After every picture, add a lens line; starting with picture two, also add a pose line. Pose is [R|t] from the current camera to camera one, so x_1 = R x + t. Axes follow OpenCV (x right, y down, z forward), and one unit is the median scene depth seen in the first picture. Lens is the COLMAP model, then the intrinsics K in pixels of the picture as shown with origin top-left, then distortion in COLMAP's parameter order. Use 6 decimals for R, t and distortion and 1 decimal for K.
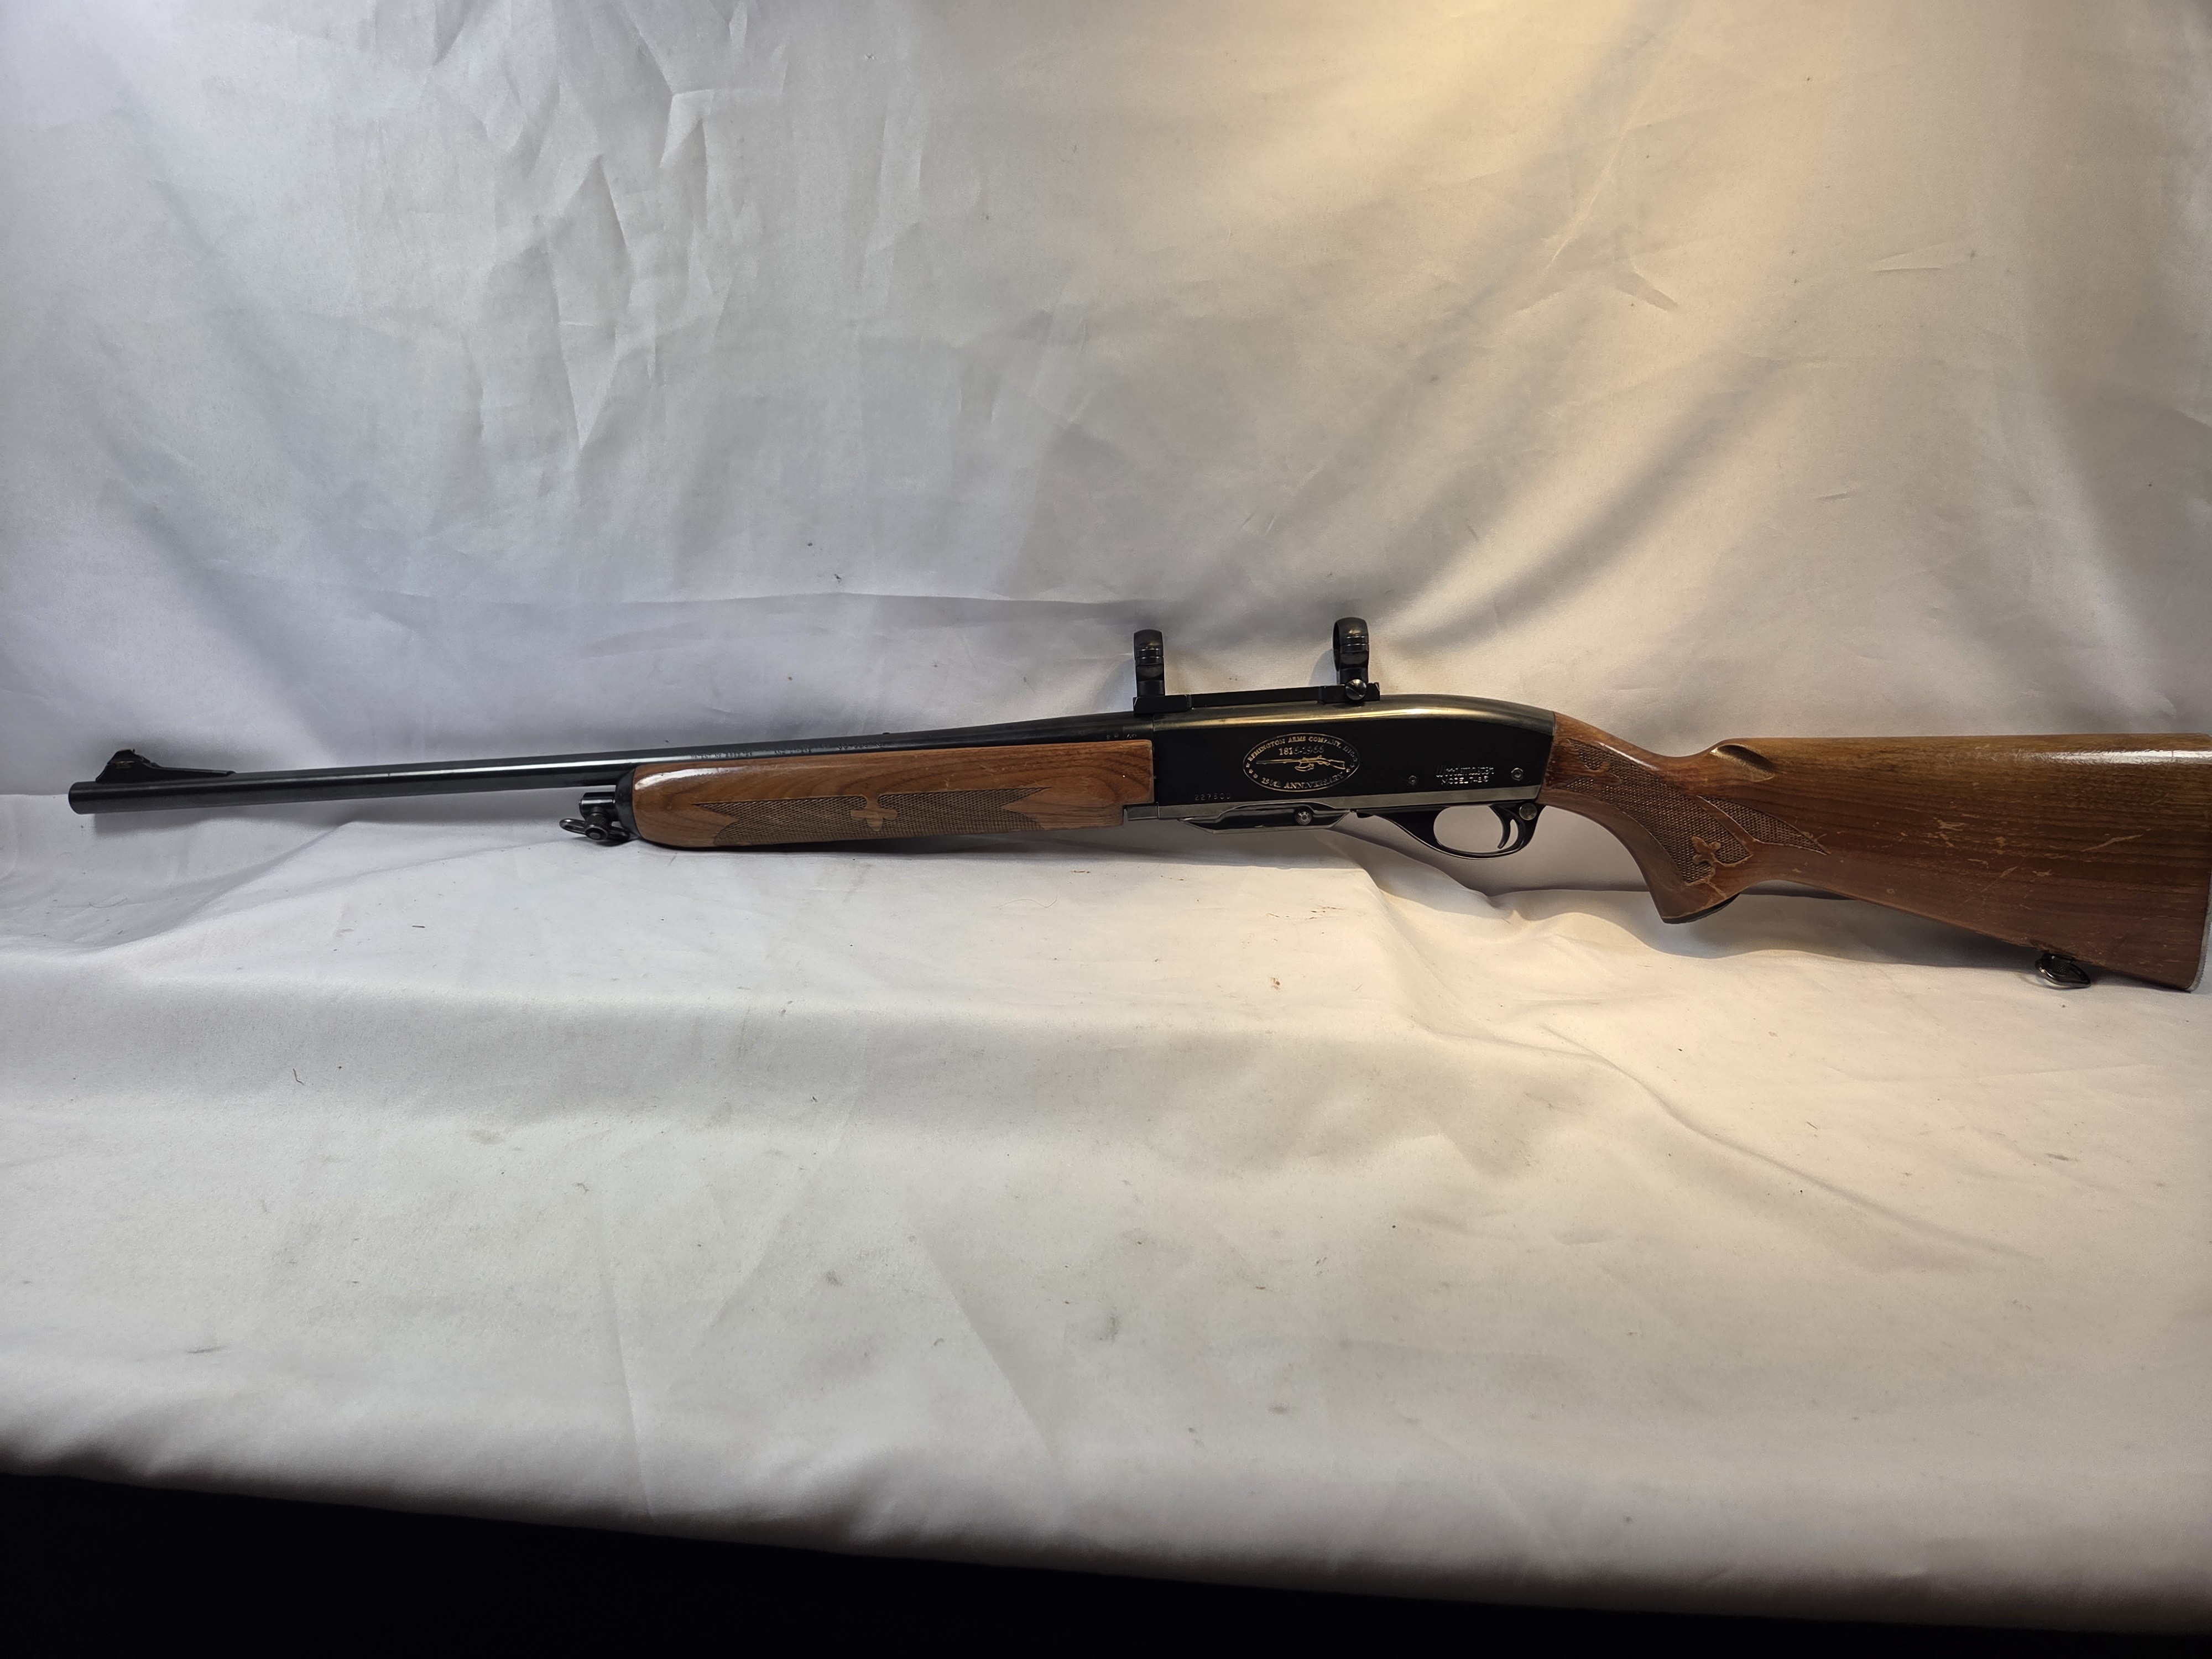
lens RADIAL K [[1472.2, 0, 1093.4], [0, 1472.2, 823.4], [0, 0, 1]] dist [-0.020474, -0.000530]
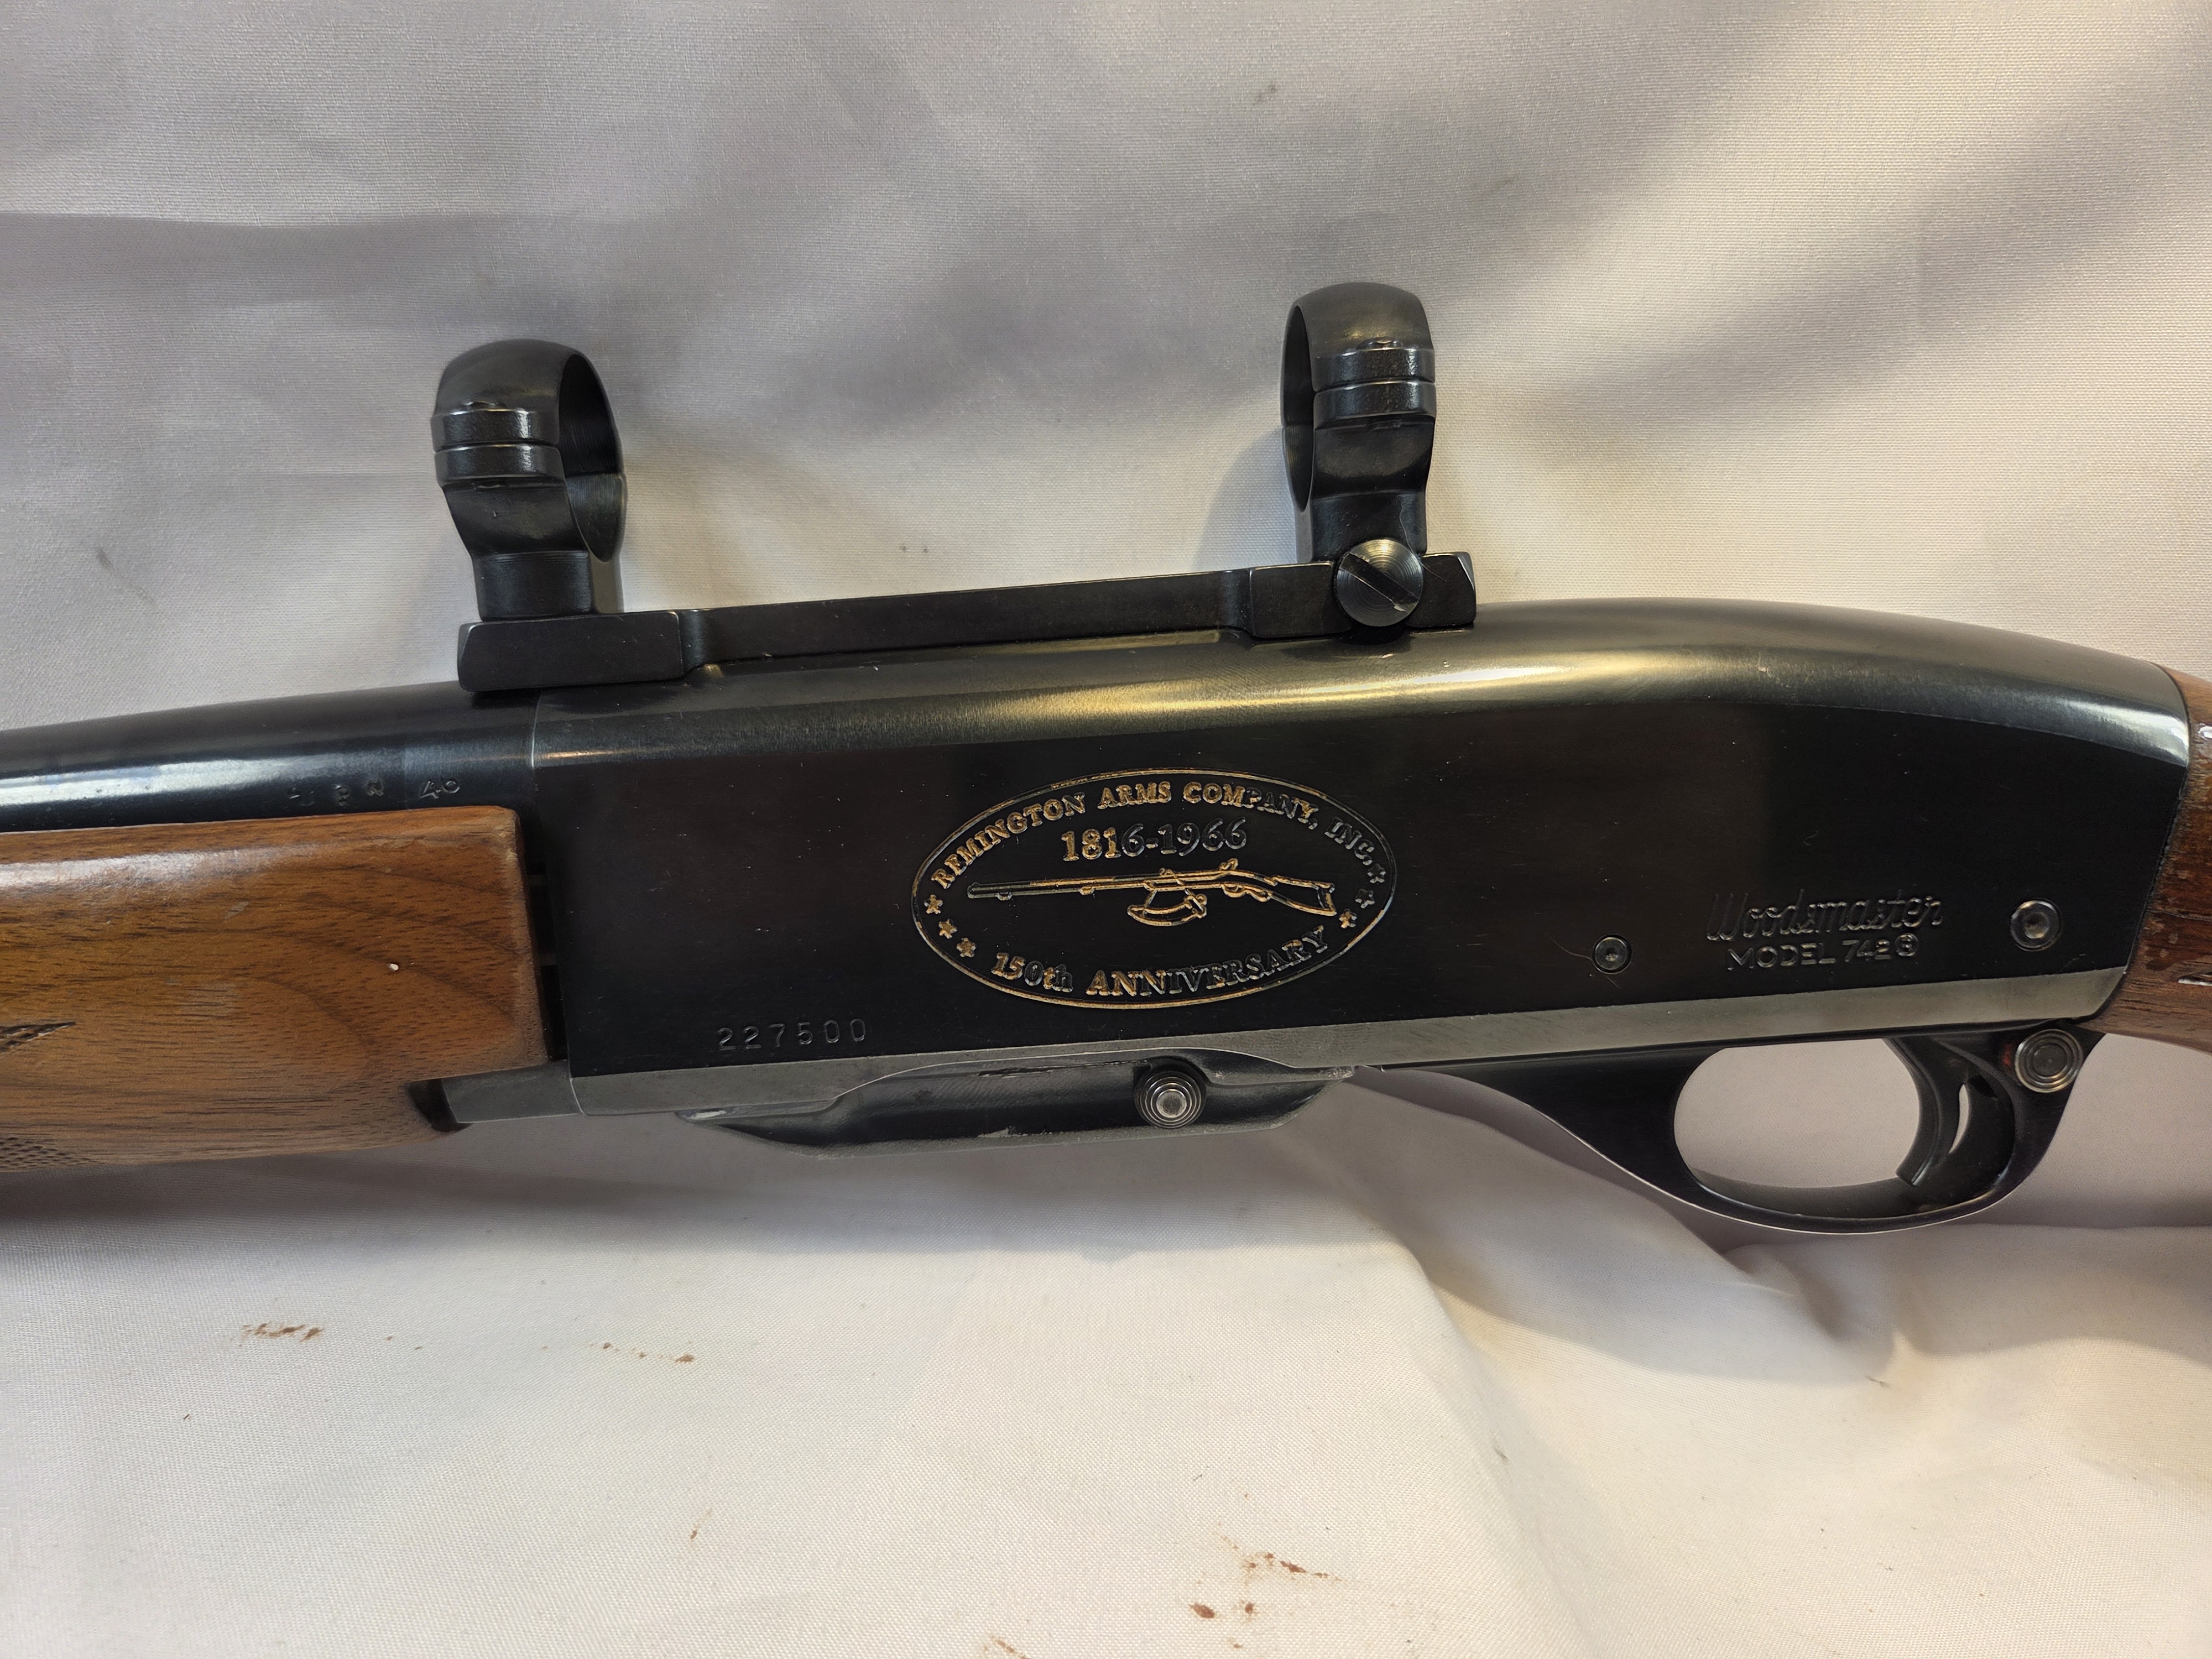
lens RADIAL K [[1472.2, 0, 1113.7], [0, 1472.2, 844.0], [0, 0, 1]] dist [-0.020474, -0.000530]
pose [[0.998716, -0.017191, 0.047661, 0.122599], [0.013551, 0.997041, 0.075666, -0.066946], [-0.048820, -0.074923, 0.995994, 0.756892]]
